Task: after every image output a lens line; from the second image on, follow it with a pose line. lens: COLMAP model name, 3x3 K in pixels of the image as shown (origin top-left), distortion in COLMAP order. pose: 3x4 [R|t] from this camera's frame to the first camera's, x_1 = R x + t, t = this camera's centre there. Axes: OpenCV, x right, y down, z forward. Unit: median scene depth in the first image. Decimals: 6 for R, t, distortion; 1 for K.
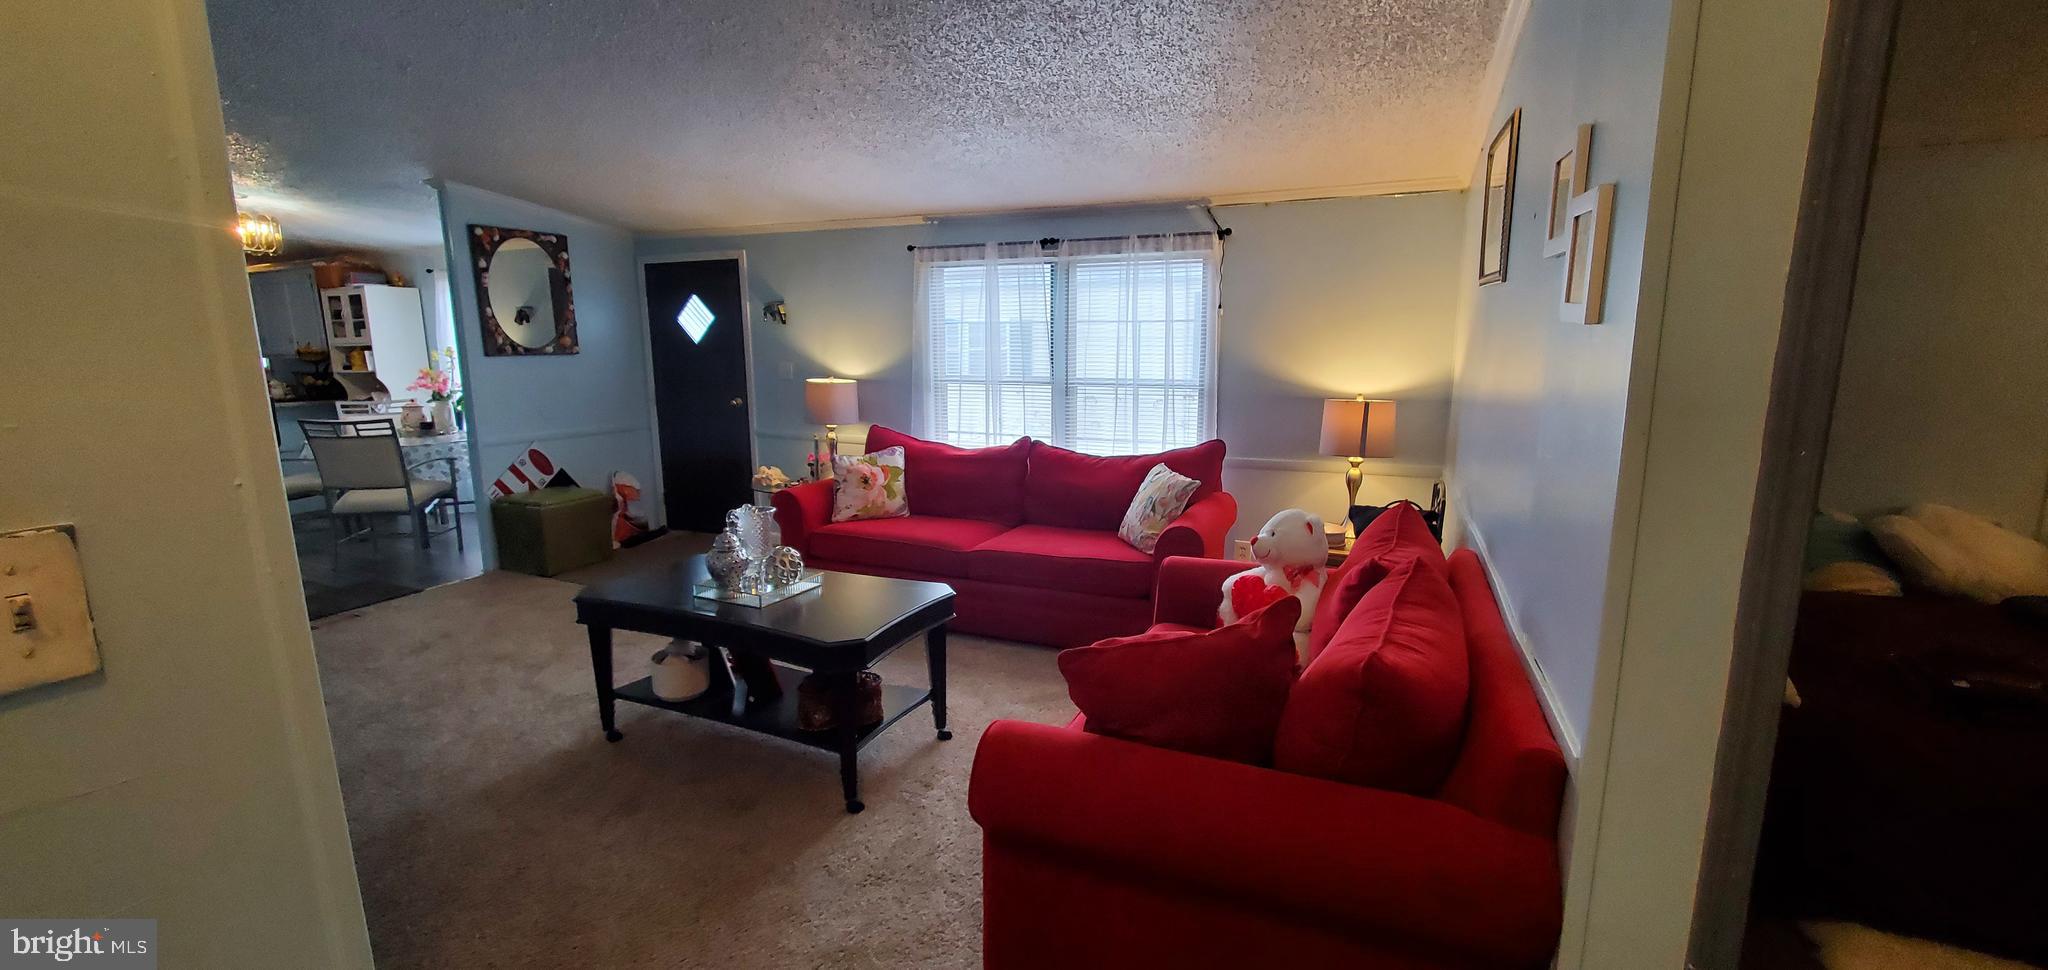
lens RADIAL K [[817.6, 0, 1025.9], [0, 817.6, 488.4], [0, 0, 1]] dist [0.000044, -0.000038]
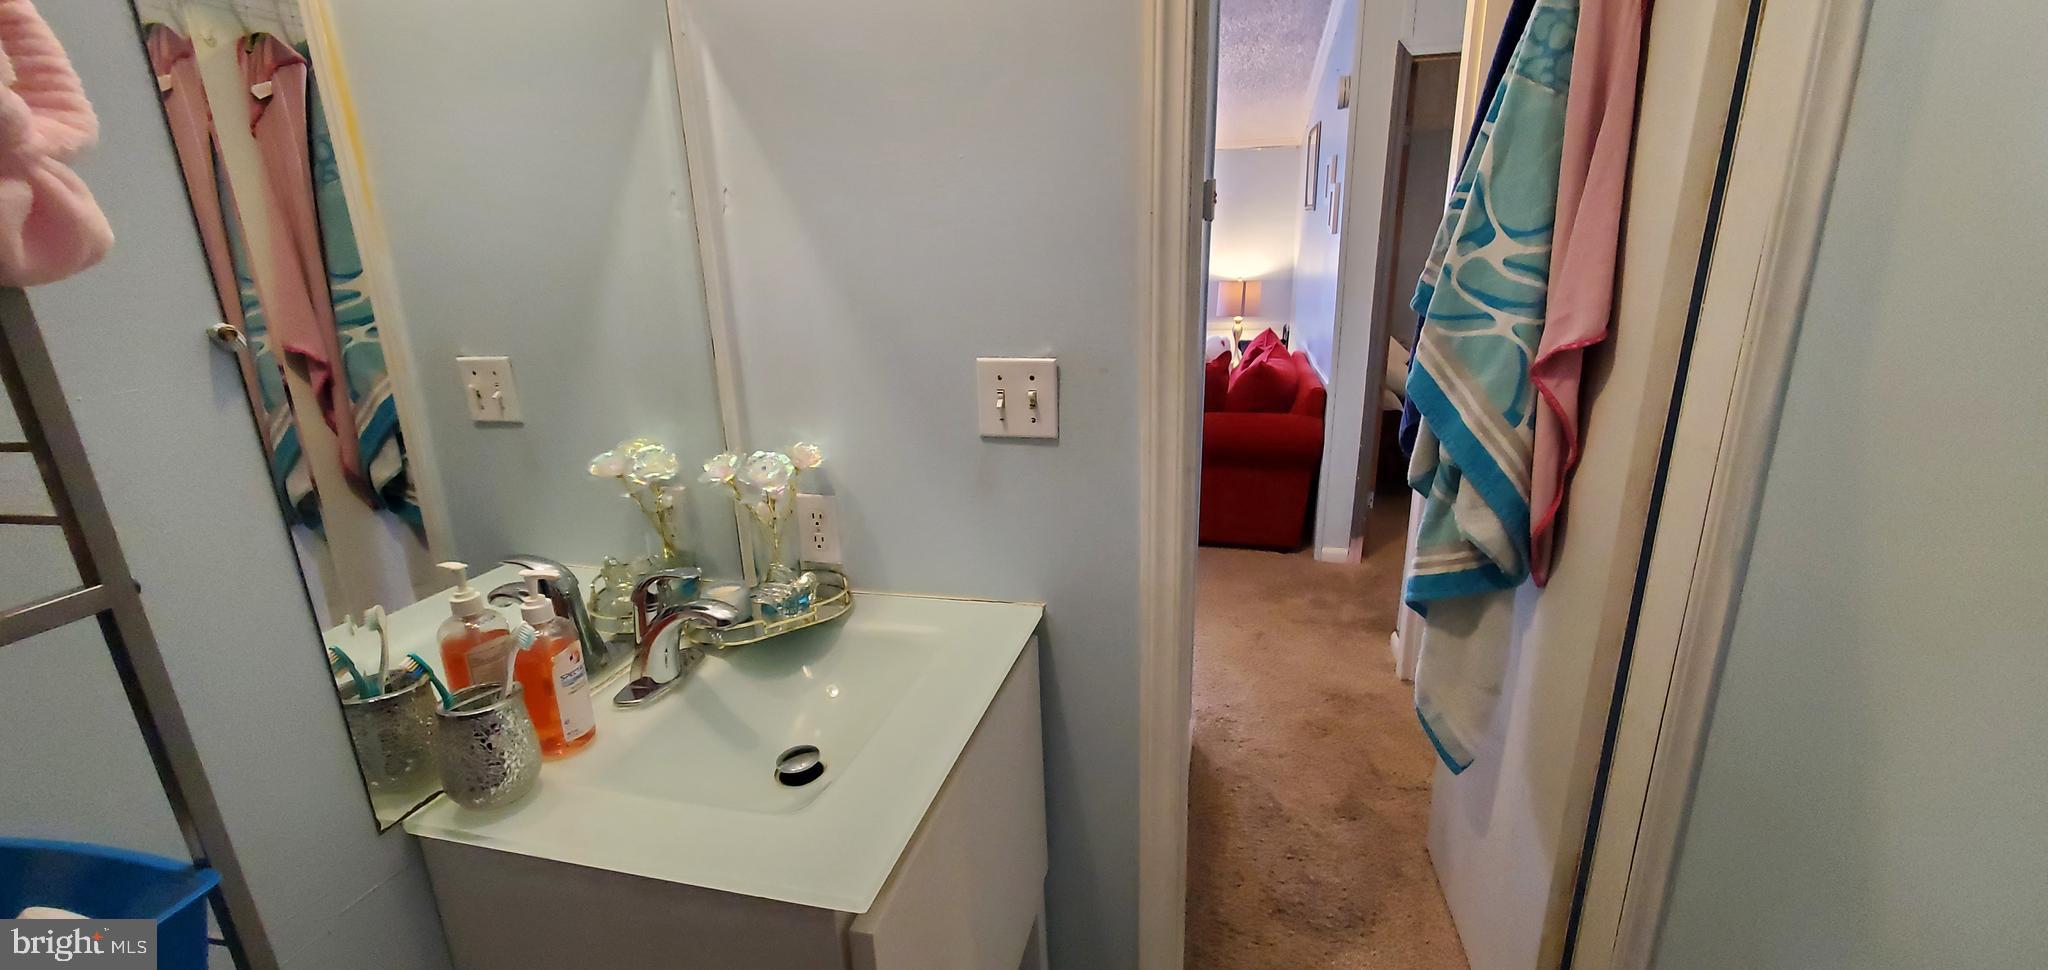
lens RADIAL K [[817.6, 0, 1025.9], [0, 817.6, 488.4], [0, 0, 1]] dist [0.000044, -0.000038]
pose [[0.986982, -0.064679, 0.147255, -0.379956], [0.049139, 0.993063, 0.106826, 0.146180], [-0.153143, -0.098200, 0.983313, -0.783060]]
